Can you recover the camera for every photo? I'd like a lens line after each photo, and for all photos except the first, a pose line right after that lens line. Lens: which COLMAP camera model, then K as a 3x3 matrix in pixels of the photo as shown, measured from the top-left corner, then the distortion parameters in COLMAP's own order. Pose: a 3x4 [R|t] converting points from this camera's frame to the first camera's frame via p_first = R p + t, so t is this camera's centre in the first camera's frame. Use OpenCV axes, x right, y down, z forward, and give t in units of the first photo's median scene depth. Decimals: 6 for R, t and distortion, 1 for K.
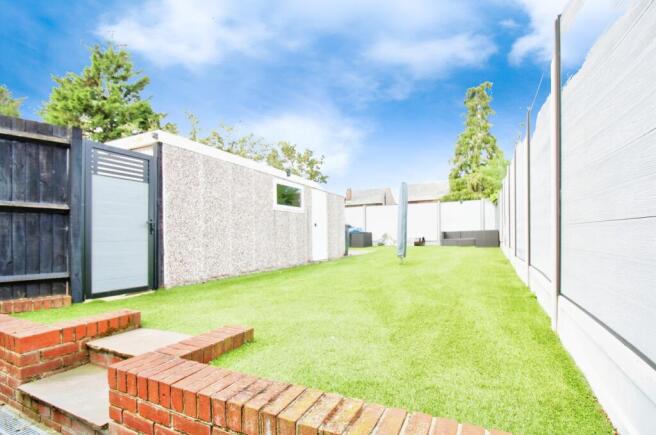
lens RADIAL K [[319.3, 0, 326.9], [0, 319.3, 247.1], [0, 0, 1]] dist [0.021944, -0.000188]
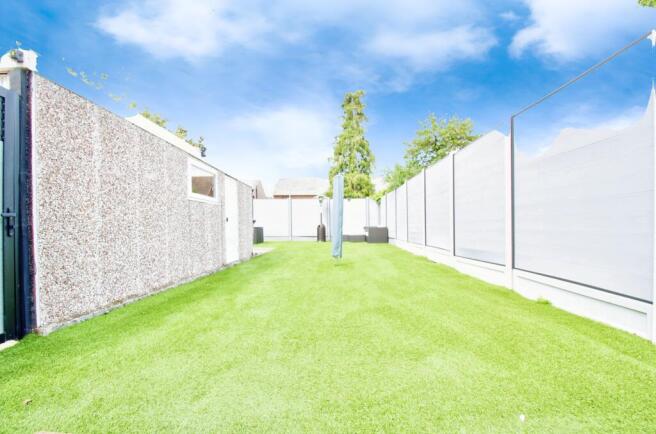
lens RADIAL K [[319.7, 0, 325.9], [0, 319.7, 240.8], [0, 0, 1]] dist [-0.003102, -0.001396]
pose [[0.908784, -0.006736, 0.417213, -0.219676], [0.006549, 0.999977, 0.001879, -0.023609], [-0.417216, 0.001024, 0.908807, 0.227725]]
